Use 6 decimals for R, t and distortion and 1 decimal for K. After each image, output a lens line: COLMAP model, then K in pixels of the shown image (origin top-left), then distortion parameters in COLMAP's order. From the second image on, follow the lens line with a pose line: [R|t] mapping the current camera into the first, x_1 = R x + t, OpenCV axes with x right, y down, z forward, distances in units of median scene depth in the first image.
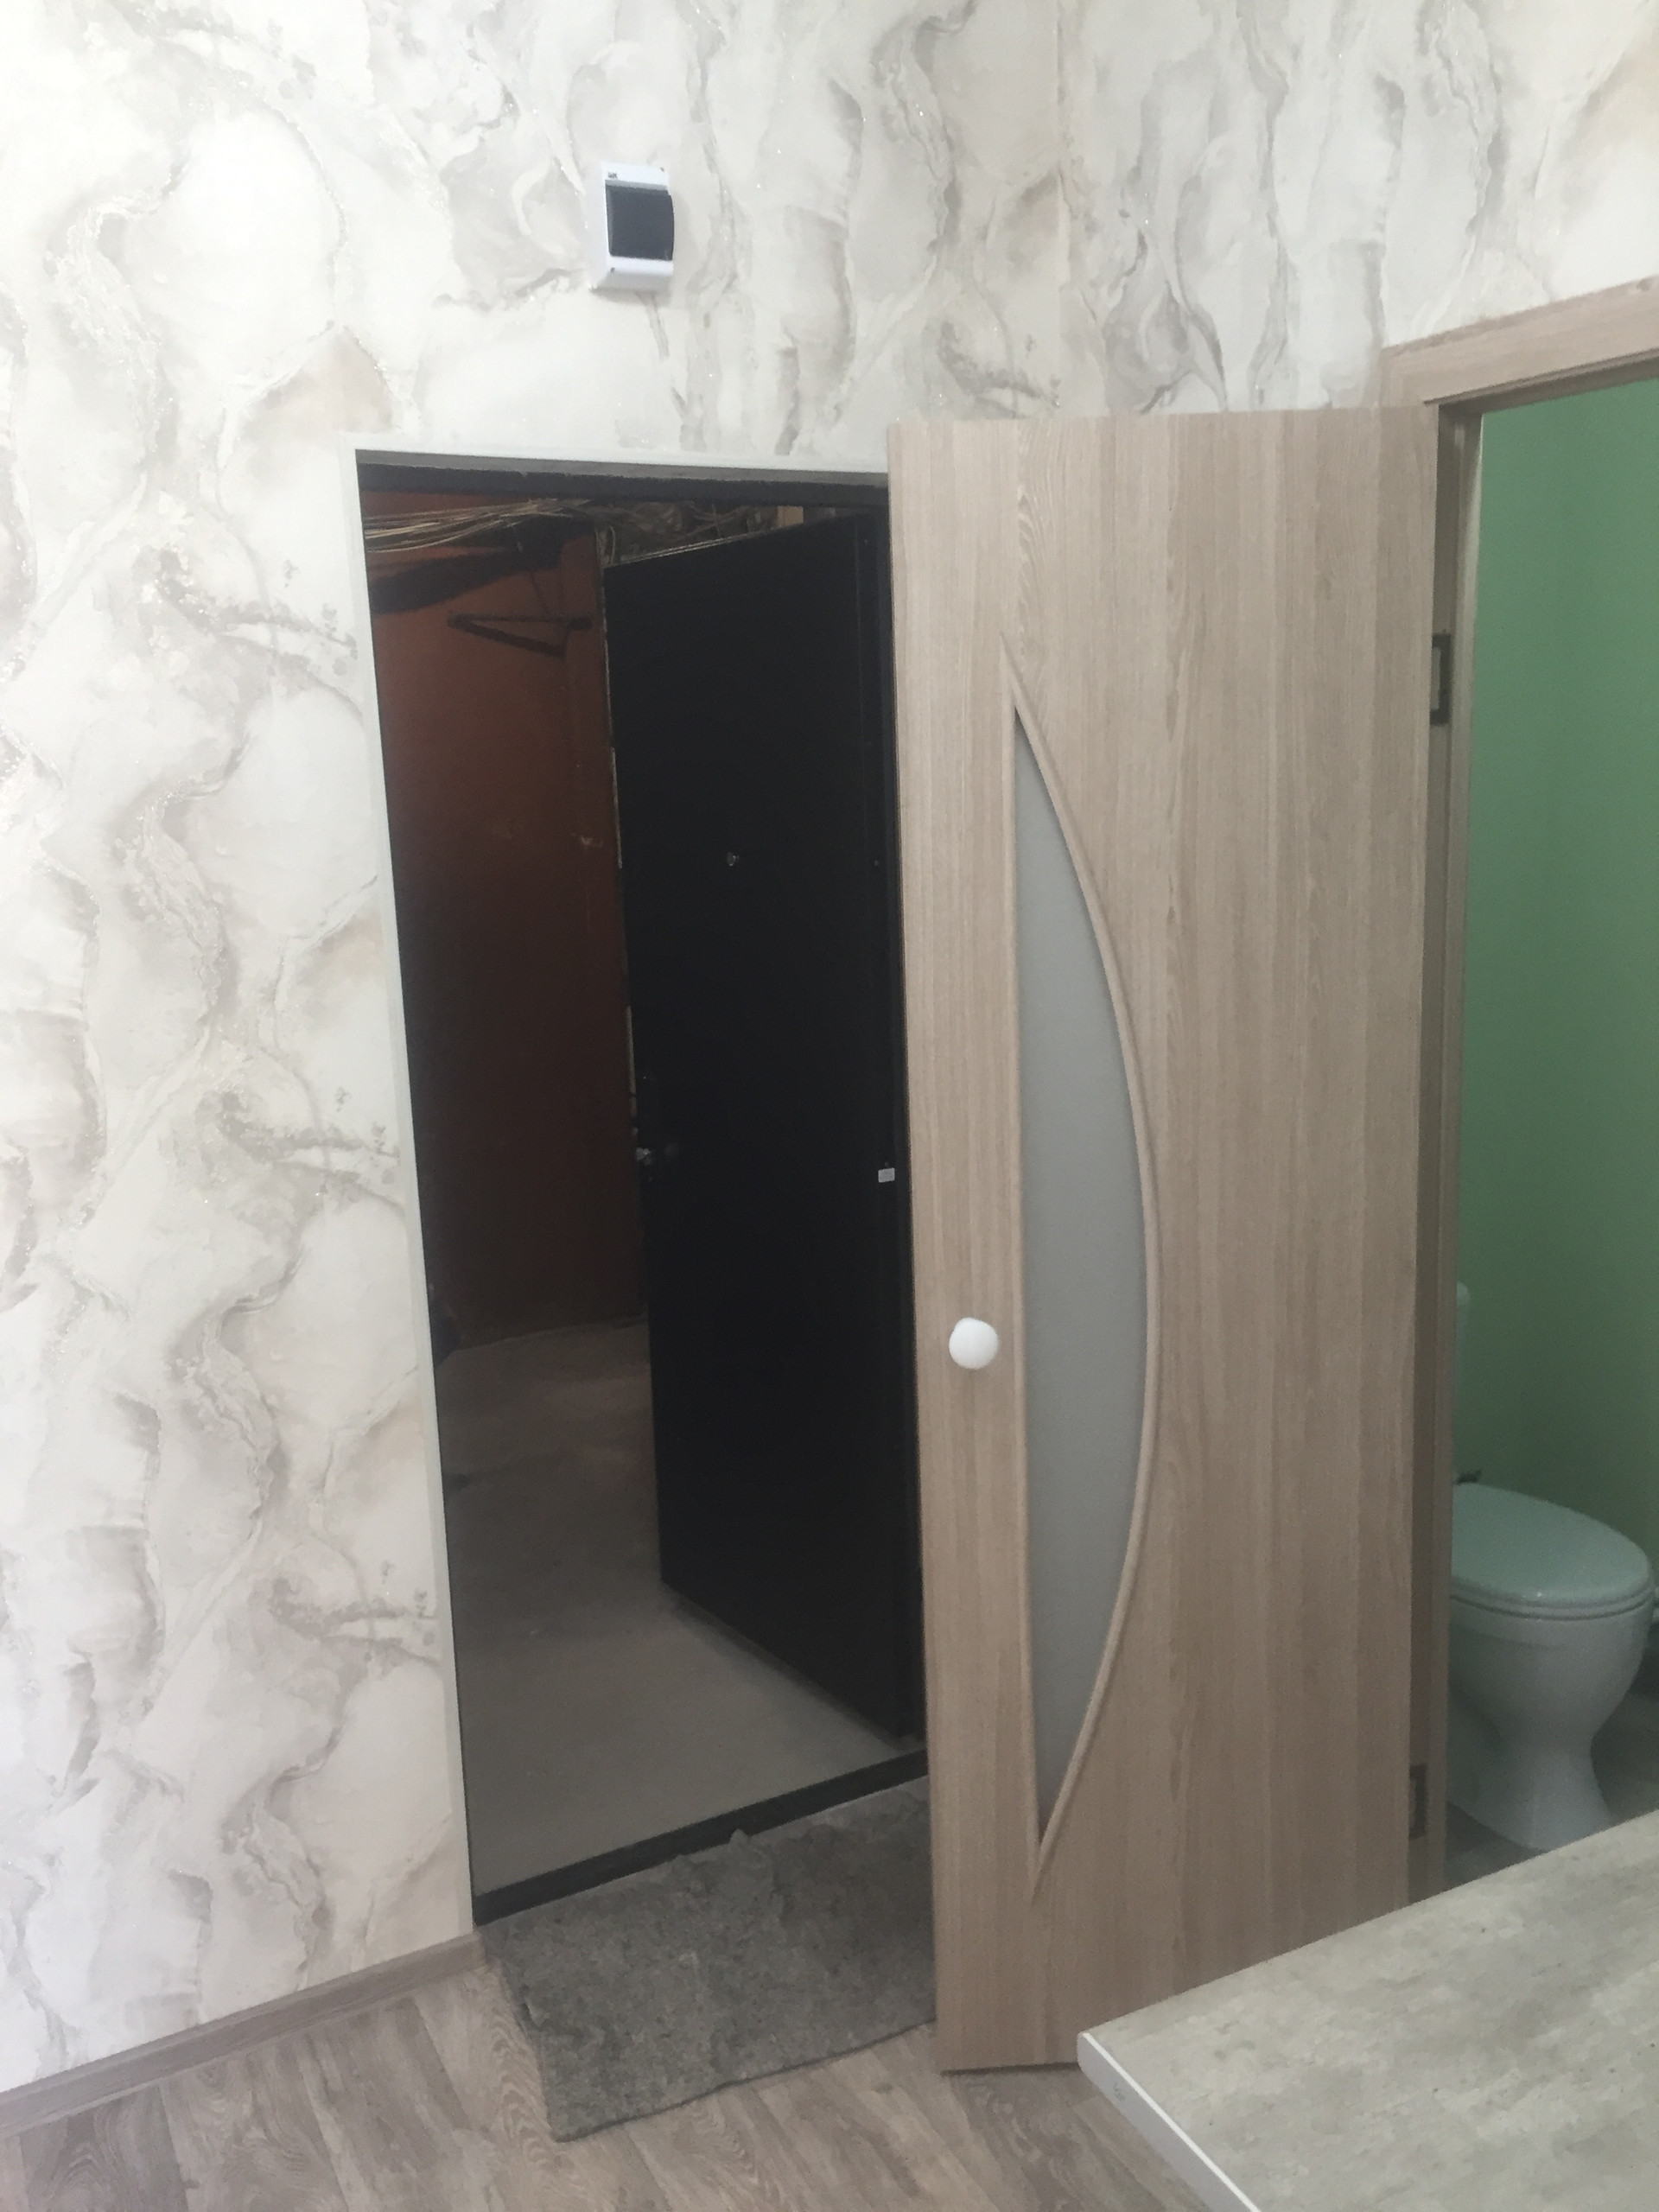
lens RADIAL K [[1876.4, 0, 845.4], [0, 1876.4, 1109.1], [0, 0, 1]] dist [0.089817, -0.115399]
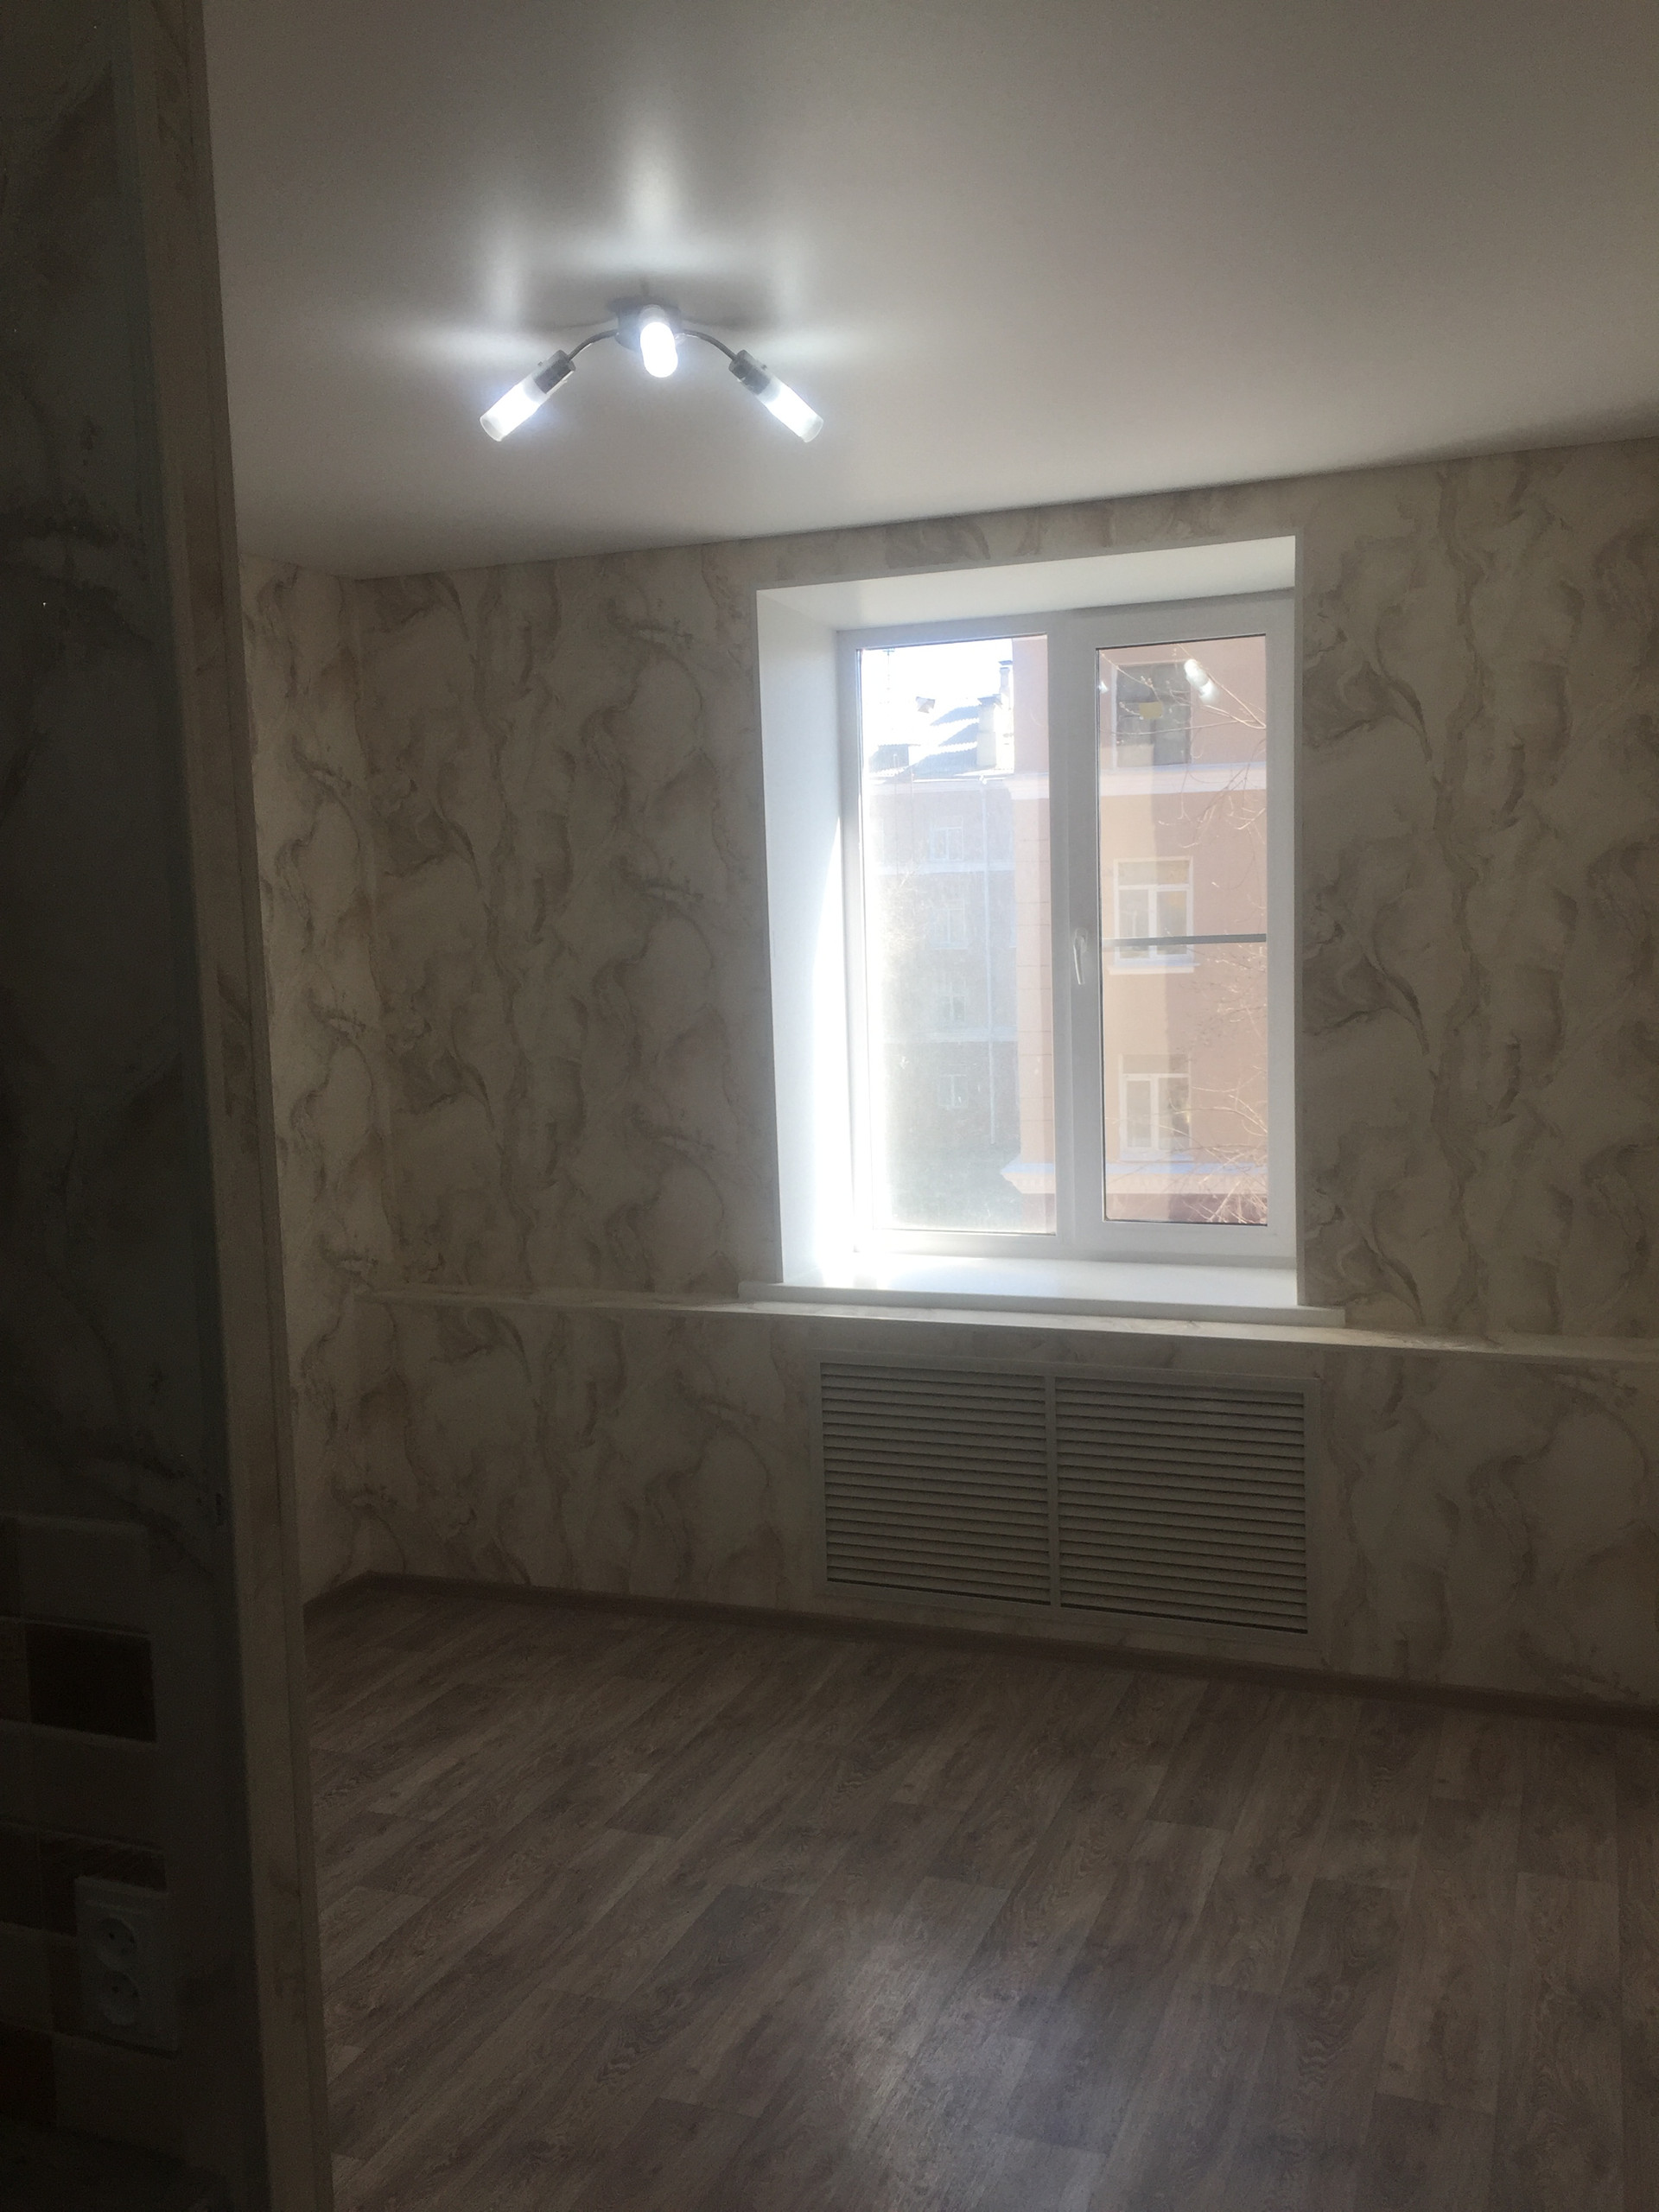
lens RADIAL K [[1876.4, 0, 825.7], [0, 1876.4, 1107.2], [0, 0, 1]] dist [0.089817, -0.115399]
pose [[0.763249, -0.038858, 0.644935, -0.855596], [0.124627, 0.988298, -0.087945, 0.190040], [-0.633971, 0.147500, 0.759161, -0.757508]]
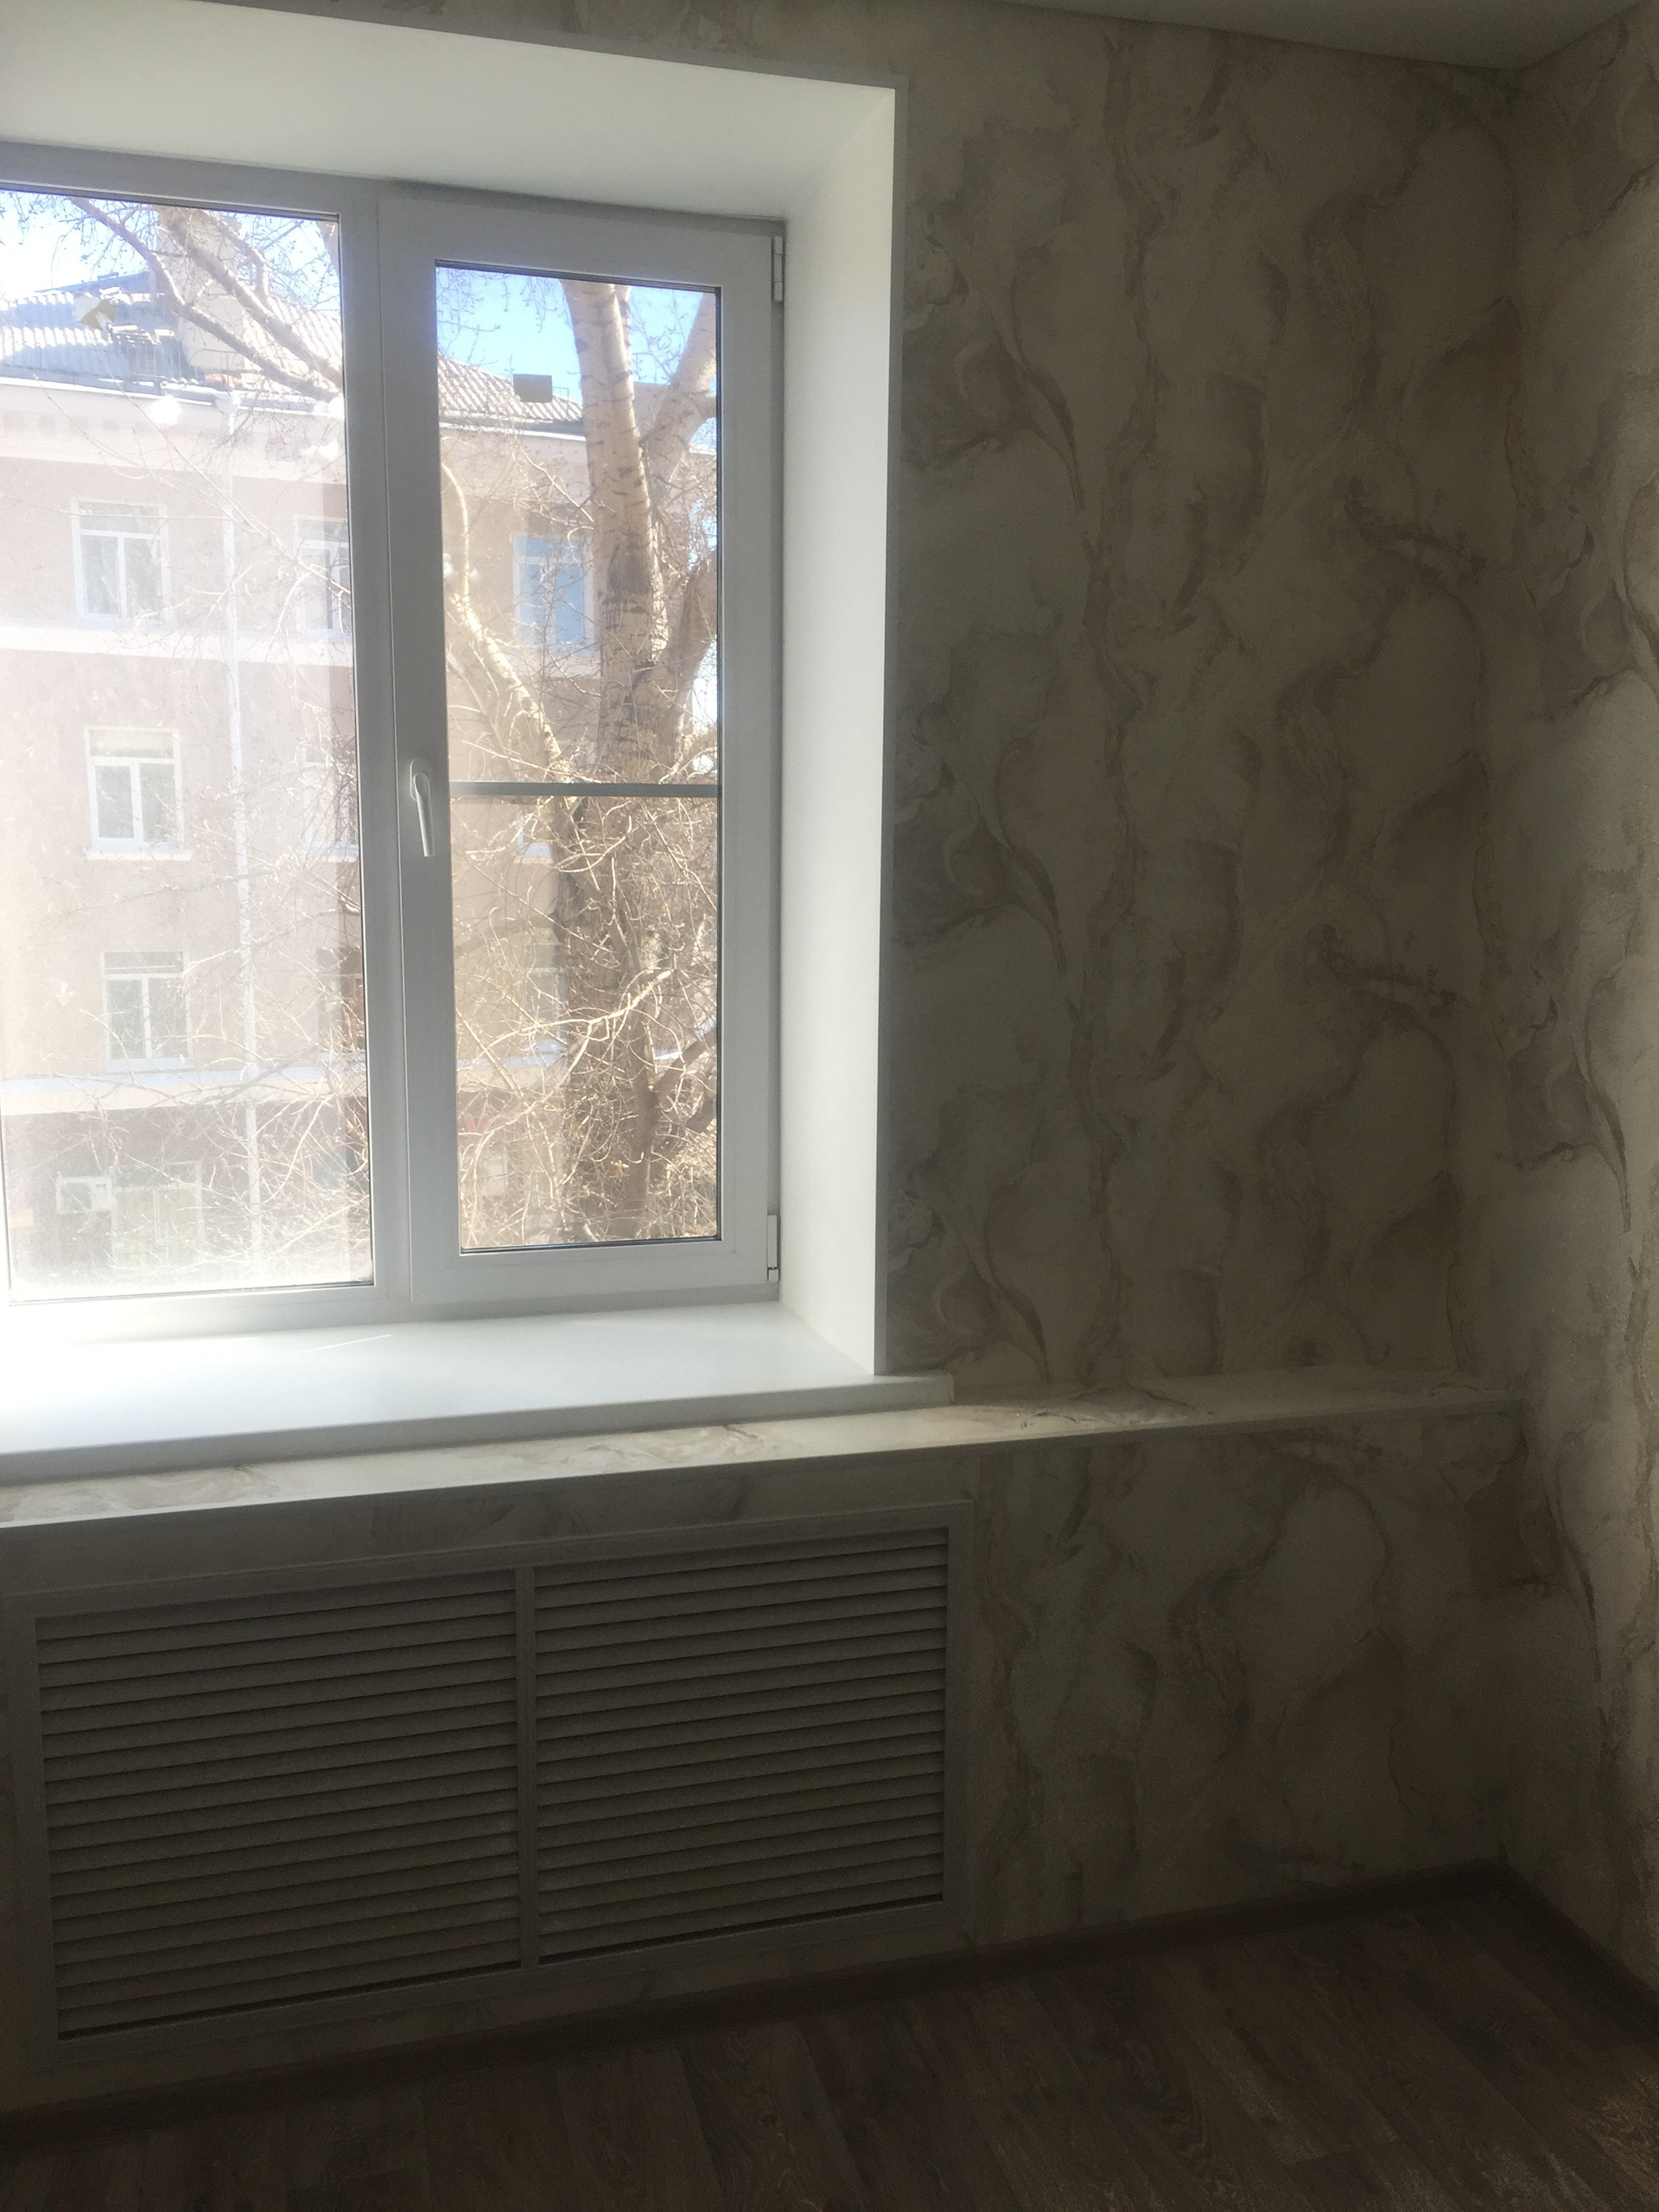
lens RADIAL K [[1876.4, 0, 832.6], [0, 1876.4, 1111.0], [0, 0, 1]] dist [0.089817, -0.115399]
pose [[0.213187, -0.106014, 0.971243, -0.432632], [0.175934, 0.982011, 0.068572, 0.030947], [-0.961040, 0.156255, 0.228004, 0.122103]]
